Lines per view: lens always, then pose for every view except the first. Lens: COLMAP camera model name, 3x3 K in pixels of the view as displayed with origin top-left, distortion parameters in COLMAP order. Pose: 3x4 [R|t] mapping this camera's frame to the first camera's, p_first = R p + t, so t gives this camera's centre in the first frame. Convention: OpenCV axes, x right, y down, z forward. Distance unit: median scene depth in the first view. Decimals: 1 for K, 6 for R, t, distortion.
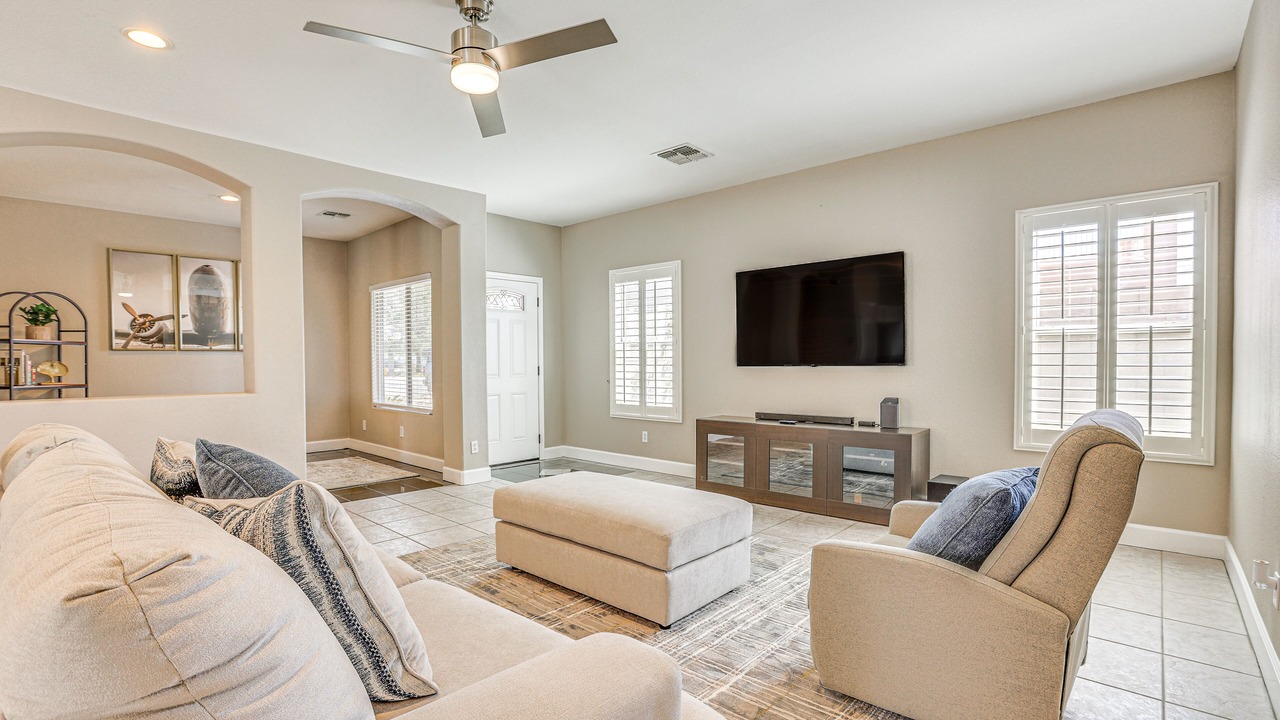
lens RADIAL K [[582.9, 0, 635.9], [0, 582.9, 368.4], [0, 0, 1]] dist [-0.017494, 0.002175]
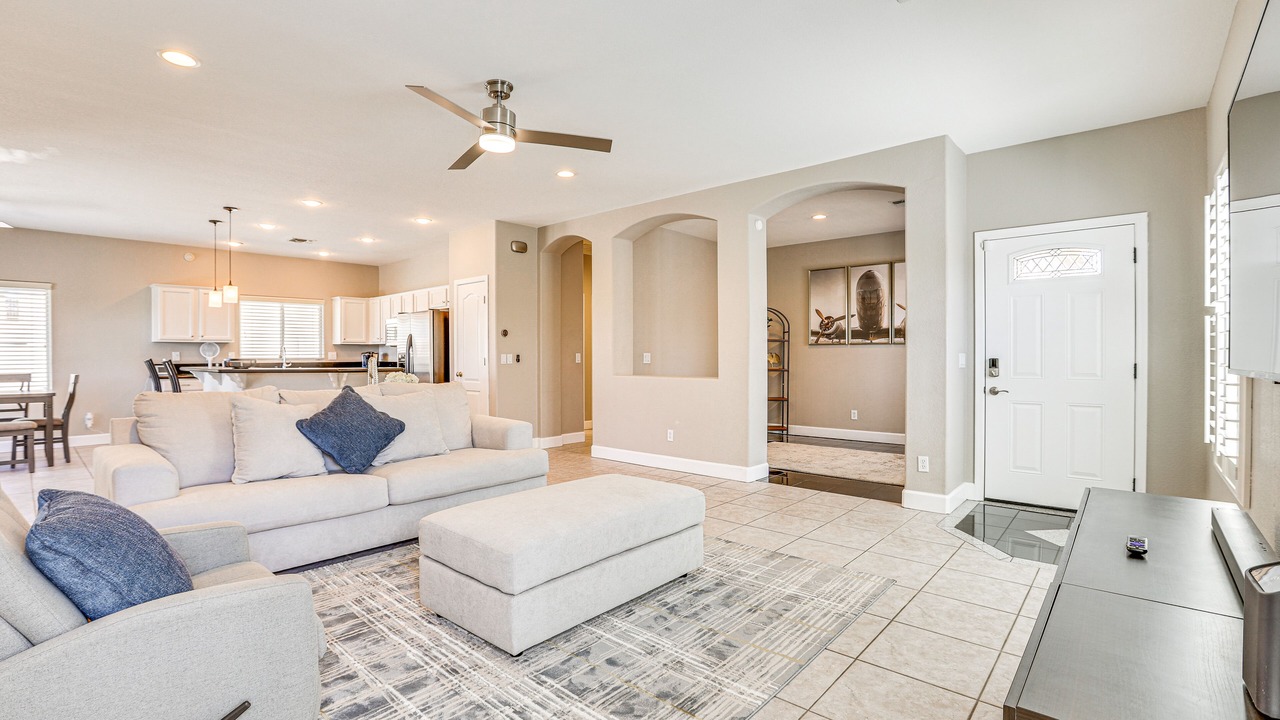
lens RADIAL K [[582.9, 0, 642.8], [0, 582.9, 355.5], [0, 0, 1]] dist [-0.017494, 0.002175]
pose [[0.036471, 0.009030, -0.999294, 0.594735], [-0.009853, 0.999914, 0.008676, -0.018421], [0.999286, 0.009530, 0.036557, 0.716698]]
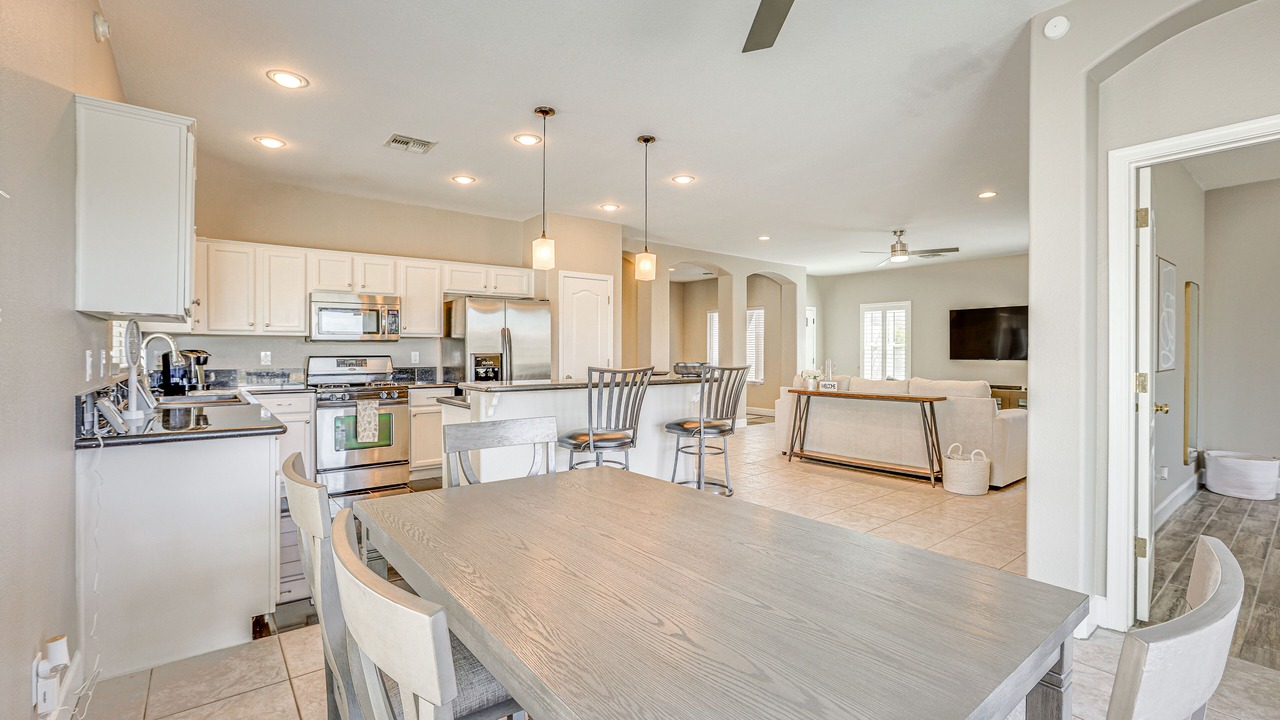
lens RADIAL K [[582.9, 0, 644.0], [0, 582.9, 352.4], [0, 0, 1]] dist [-0.017494, 0.002175]
pose [[0.991370, 0.007919, -0.130857, -0.654847], [-0.009658, 0.999873, -0.012653, 0.007115], [0.130741, 0.013808, 0.991320, -1.151426]]
